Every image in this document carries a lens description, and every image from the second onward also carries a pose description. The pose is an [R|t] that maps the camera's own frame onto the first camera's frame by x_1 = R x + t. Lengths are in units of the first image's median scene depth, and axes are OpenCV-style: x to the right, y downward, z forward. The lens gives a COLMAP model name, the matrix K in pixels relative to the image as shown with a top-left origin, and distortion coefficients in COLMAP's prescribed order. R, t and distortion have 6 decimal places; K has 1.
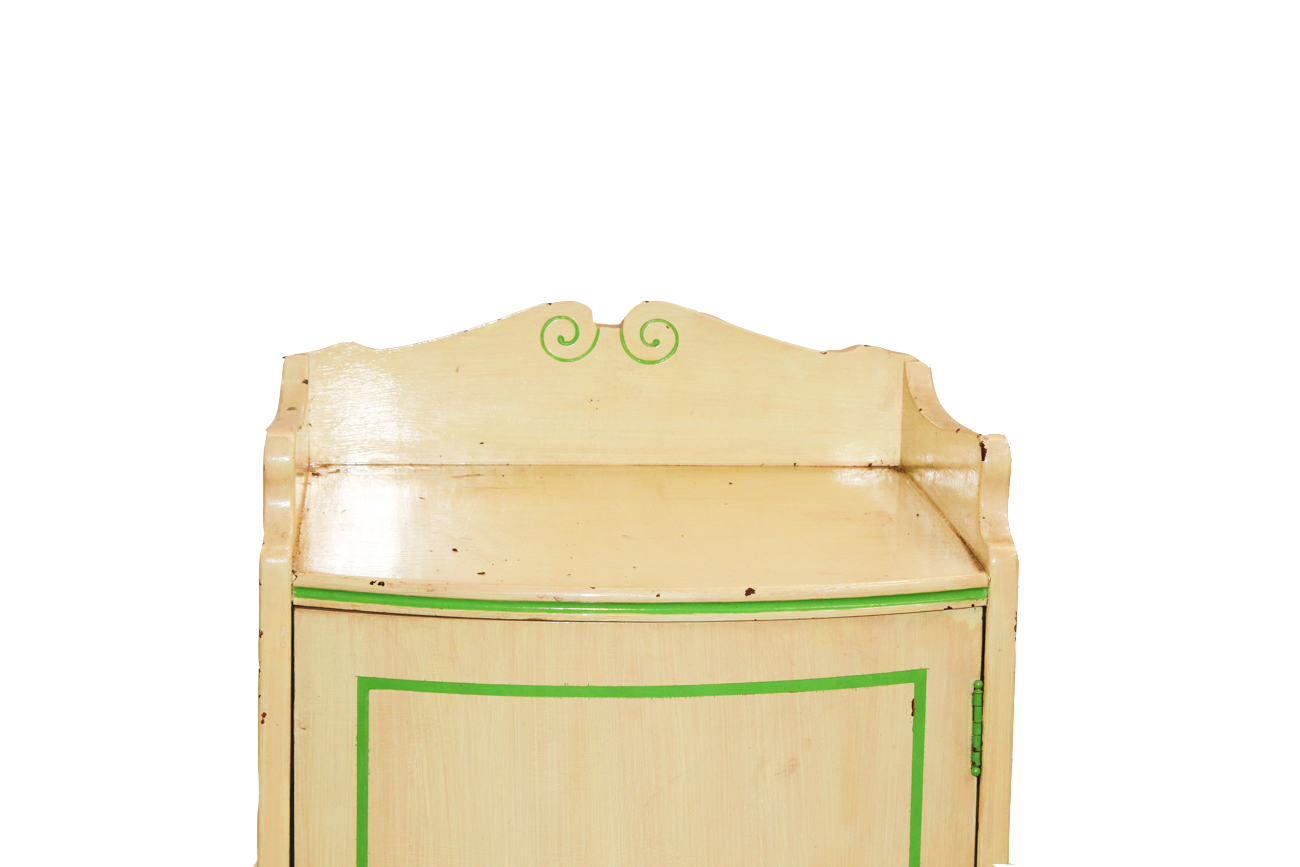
lens RADIAL K [[2952.7, 0, 658.5], [0, 2952.7, 431.4], [0, 0, 1]] dist [0.032180, 0.000000]
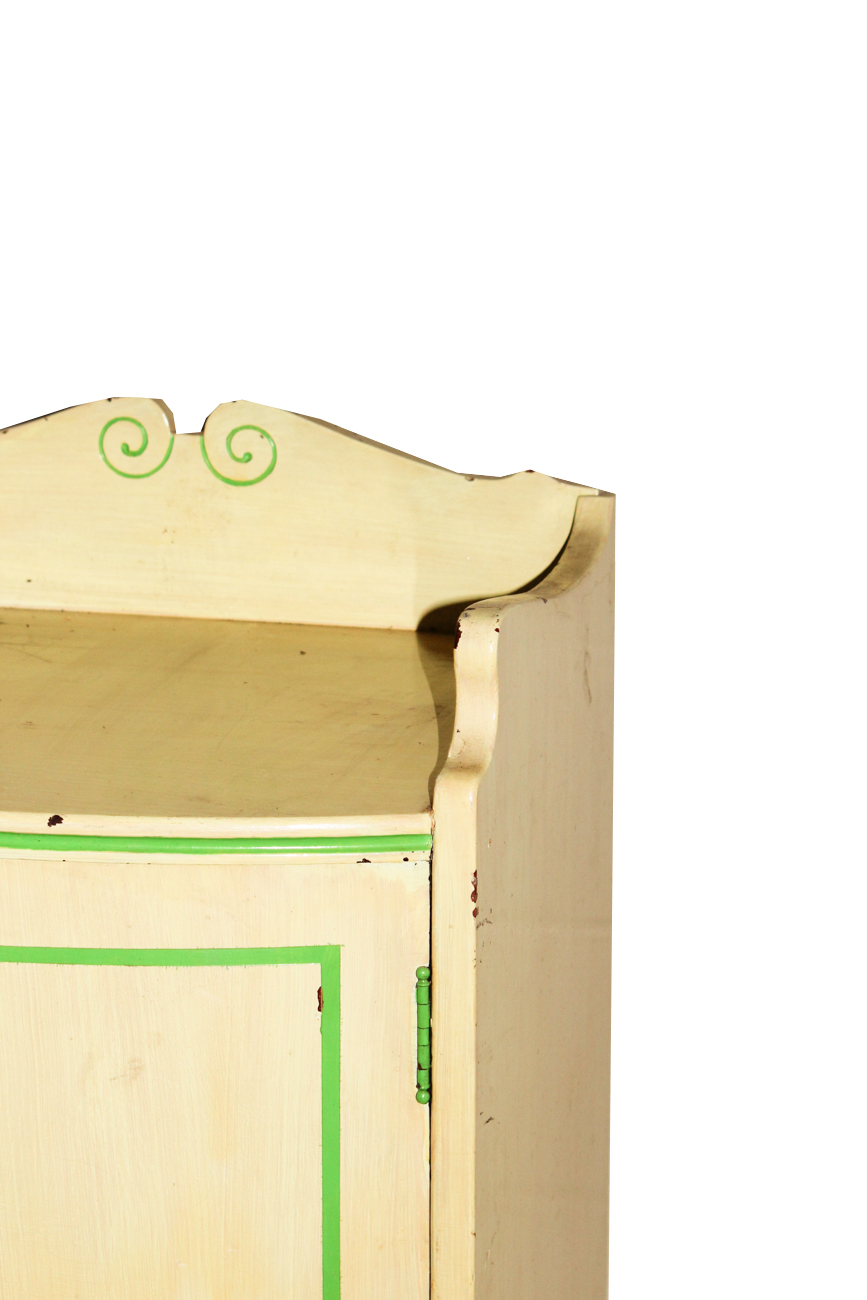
lens RADIAL K [[2952.7, 0, 432.8], [0, 2952.7, 653.3], [0, 0, 1]] dist [0.032180, 0.000000]
pose [[0.954827, 0.054061, -0.292202, 0.307771], [-0.041451, 0.997929, 0.049179, -0.022448], [0.294256, -0.034845, 0.955091, 0.348136]]
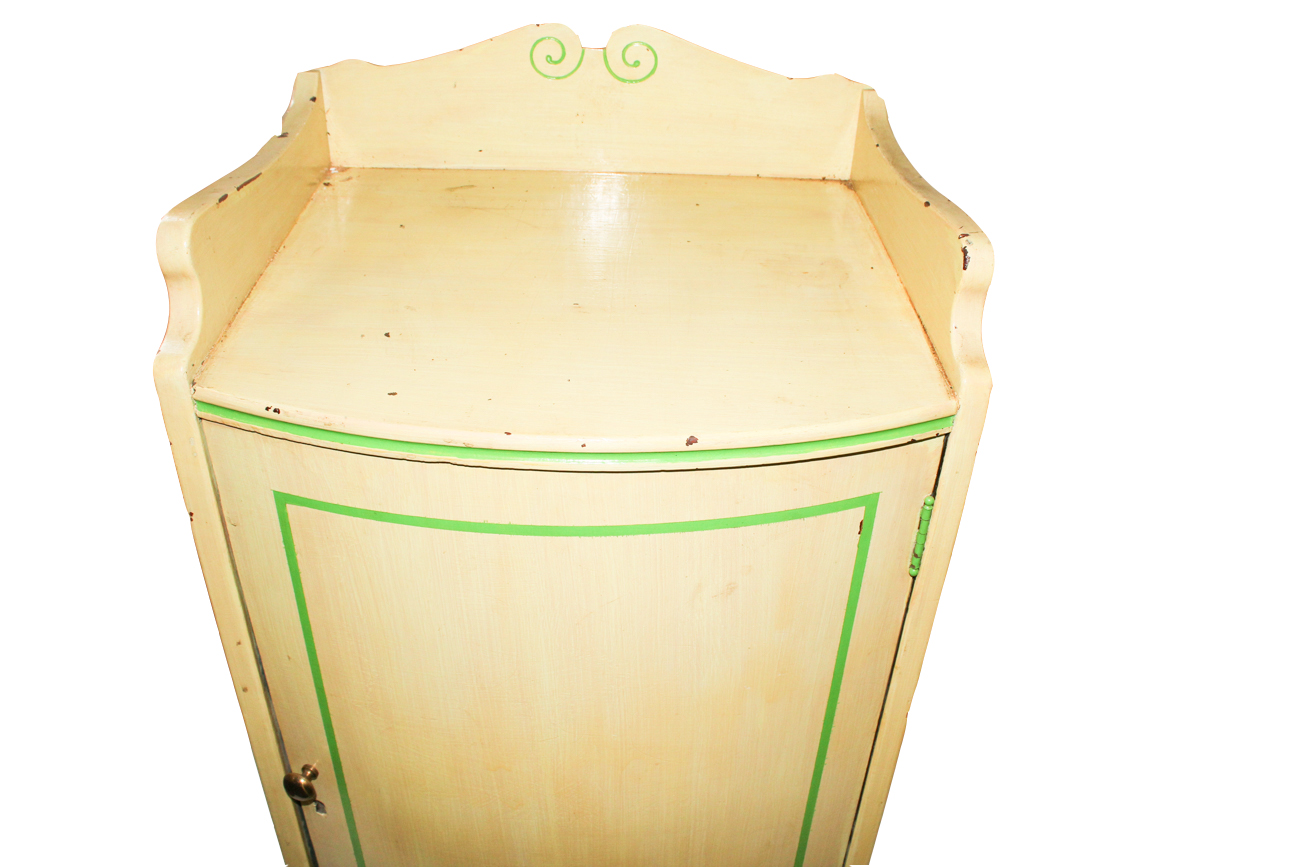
lens RADIAL K [[1055.8, 0, 672.1], [0, 1055.8, 428.6], [0, 0, 1]] dist [-0.146007, 0.012240]
pose [[0.998708, 0.047137, -0.018996, 0.029883], [-0.035698, 0.916715, 0.397945, -0.068949], [0.036172, -0.396753, 0.917213, 0.694911]]
